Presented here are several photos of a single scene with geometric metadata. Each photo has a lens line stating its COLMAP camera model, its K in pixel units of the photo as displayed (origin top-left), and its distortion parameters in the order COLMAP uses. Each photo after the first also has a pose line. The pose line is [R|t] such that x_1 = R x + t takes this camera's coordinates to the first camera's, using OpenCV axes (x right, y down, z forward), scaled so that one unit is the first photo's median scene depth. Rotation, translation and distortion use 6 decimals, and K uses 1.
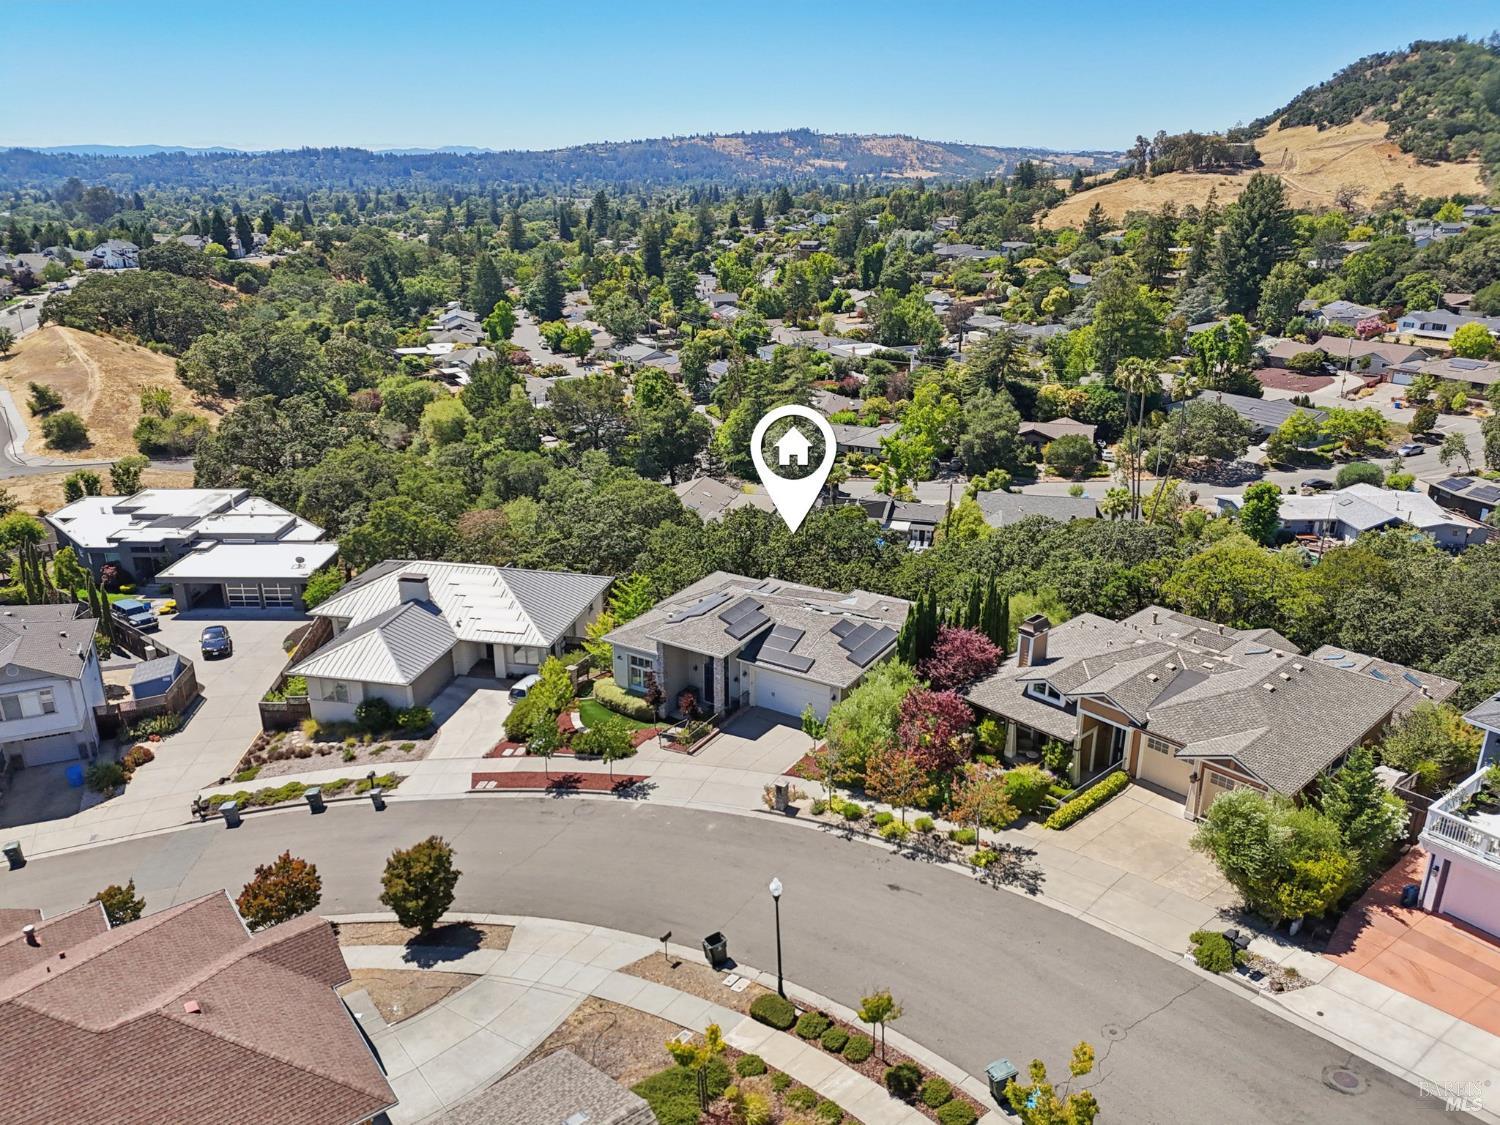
lens RADIAL K [[1117.8, 0, 777.8], [0, 1117.8, 559.4], [0, 0, 1]] dist [0.076989, -0.065590]
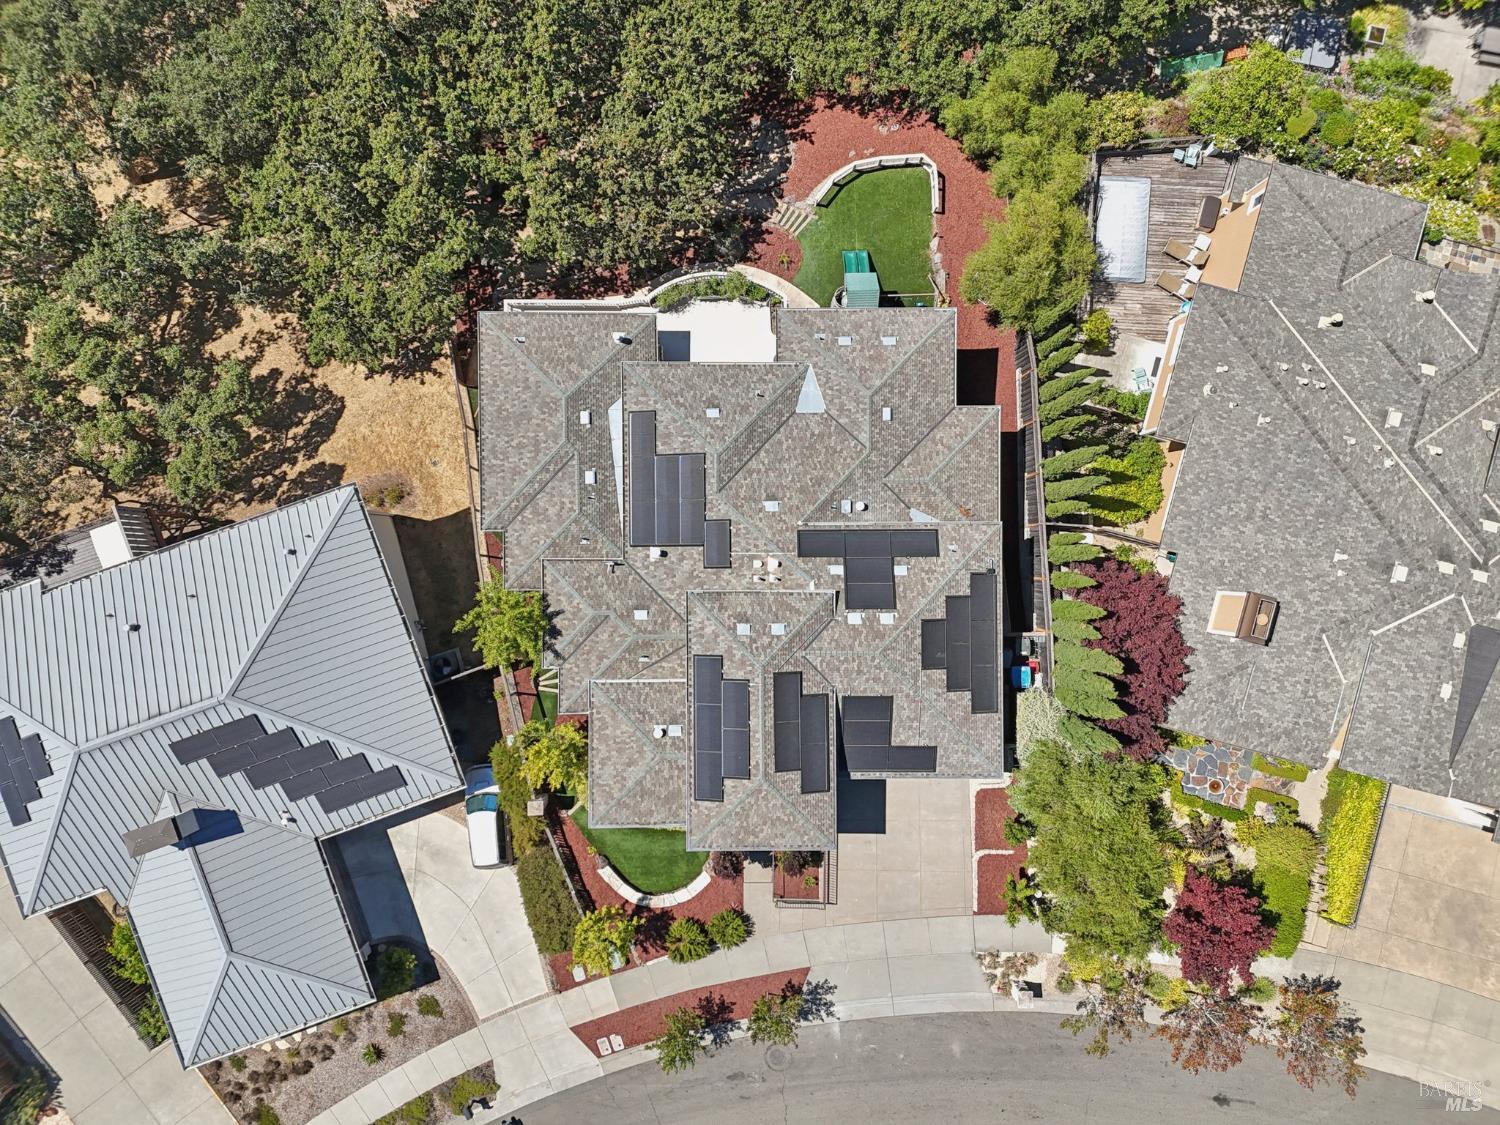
lens RADIAL K [[1105.5, 0, 765.0], [0, 1105.5, 565.8], [0, 0, 1]] dist [0.067700, -0.062925]
pose [[0.860475, -0.509321, 0.013242, -0.002638], [0.154814, 0.286138, 0.945599, -0.210423], [-0.485402, -0.811614, 0.325065, 0.332375]]
